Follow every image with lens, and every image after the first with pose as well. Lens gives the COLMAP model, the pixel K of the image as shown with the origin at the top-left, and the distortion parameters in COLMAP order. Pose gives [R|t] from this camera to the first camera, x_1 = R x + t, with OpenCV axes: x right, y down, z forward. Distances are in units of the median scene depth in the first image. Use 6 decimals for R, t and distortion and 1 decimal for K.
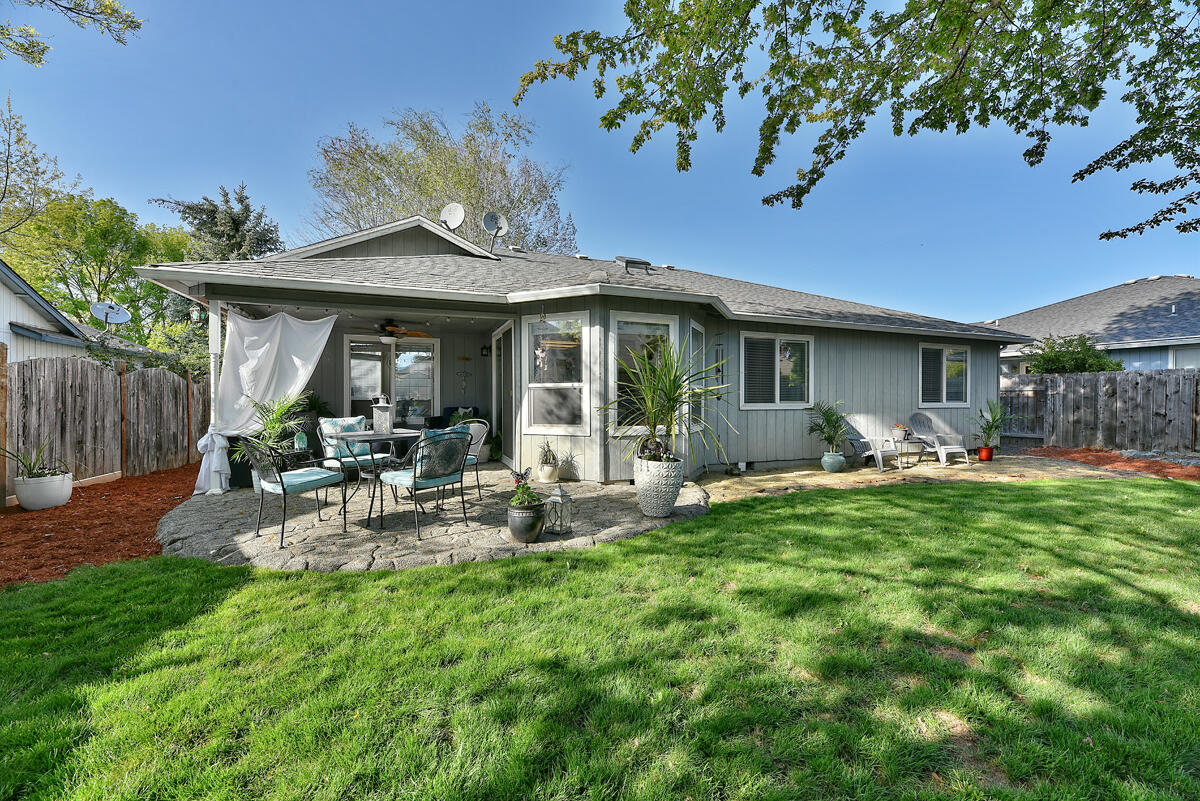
lens RADIAL K [[483.7, 0, 602.2], [0, 483.7, 398.7], [0, 0, 1]] dist [0.000652, -0.003765]
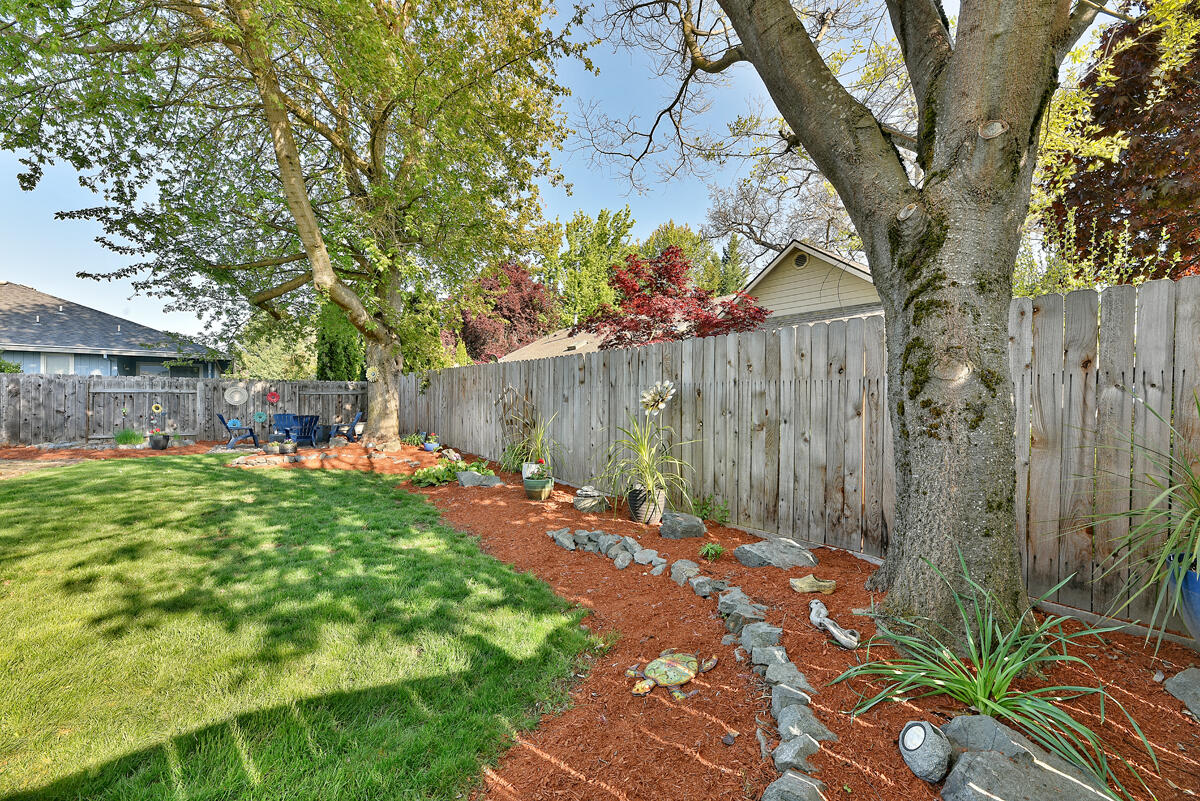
lens RADIAL K [[483.7, 0, 598.0], [0, 483.7, 402.8], [0, 0, 1]] dist [0.000652, -0.003765]
pose [[-0.258033, -0.007574, 0.966106, -0.517597], [-0.014037, 0.999893, 0.004090, -0.019626], [-0.966034, -0.012506, -0.258111, 0.008287]]
